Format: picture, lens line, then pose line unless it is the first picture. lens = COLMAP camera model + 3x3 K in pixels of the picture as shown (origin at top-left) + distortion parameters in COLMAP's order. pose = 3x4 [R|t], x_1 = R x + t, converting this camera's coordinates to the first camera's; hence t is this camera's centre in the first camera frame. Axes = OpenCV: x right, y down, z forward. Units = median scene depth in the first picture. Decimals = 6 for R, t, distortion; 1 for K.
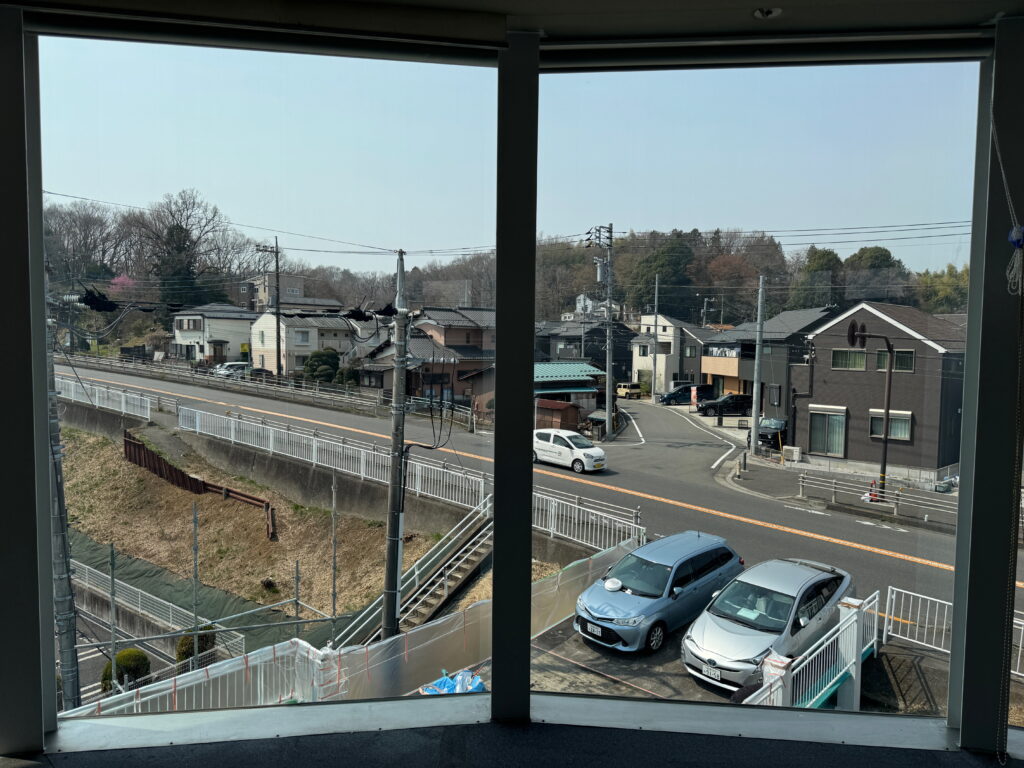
lens RADIAL K [[709.1, 0, 511.5], [0, 709.1, 387.7], [0, 0, 1]] dist [0.081405, -0.097374]
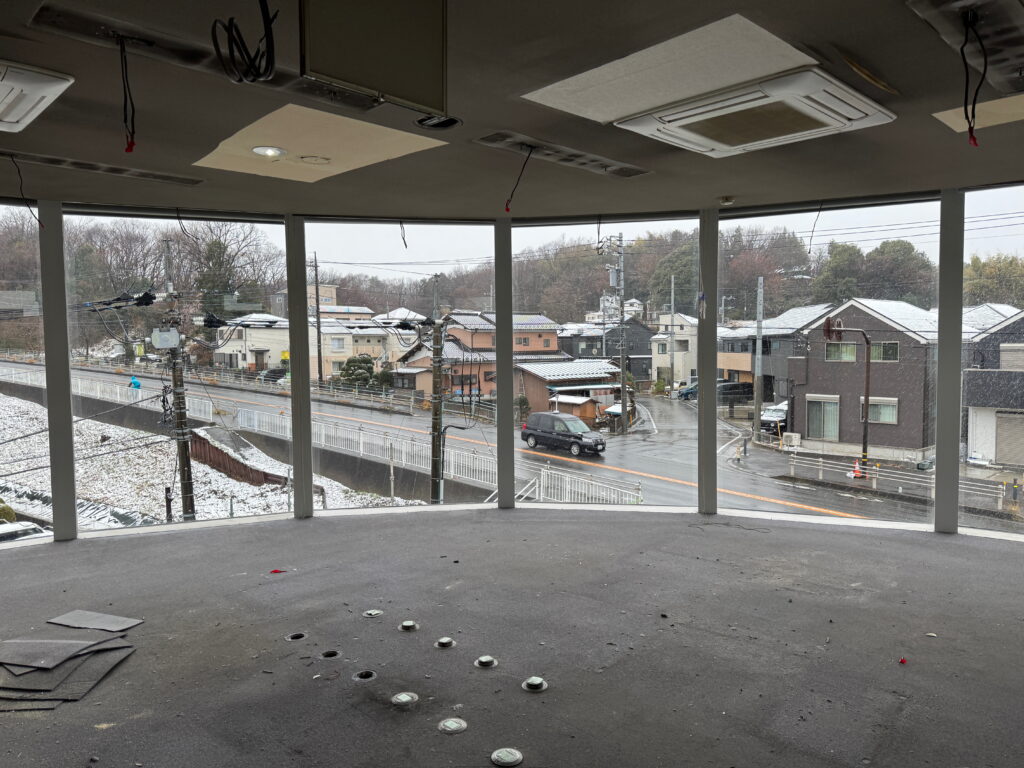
lens RADIAL K [[709.1, 0, 511.5], [0, 709.1, 387.7], [0, 0, 1]] dist [0.081405, -0.097374]
pose [[0.999001, -0.022236, -0.038755, 0.009662], [0.022134, 0.999750, -0.003052, 0.007344], [0.038813, 0.002191, 0.999244, -0.108964]]
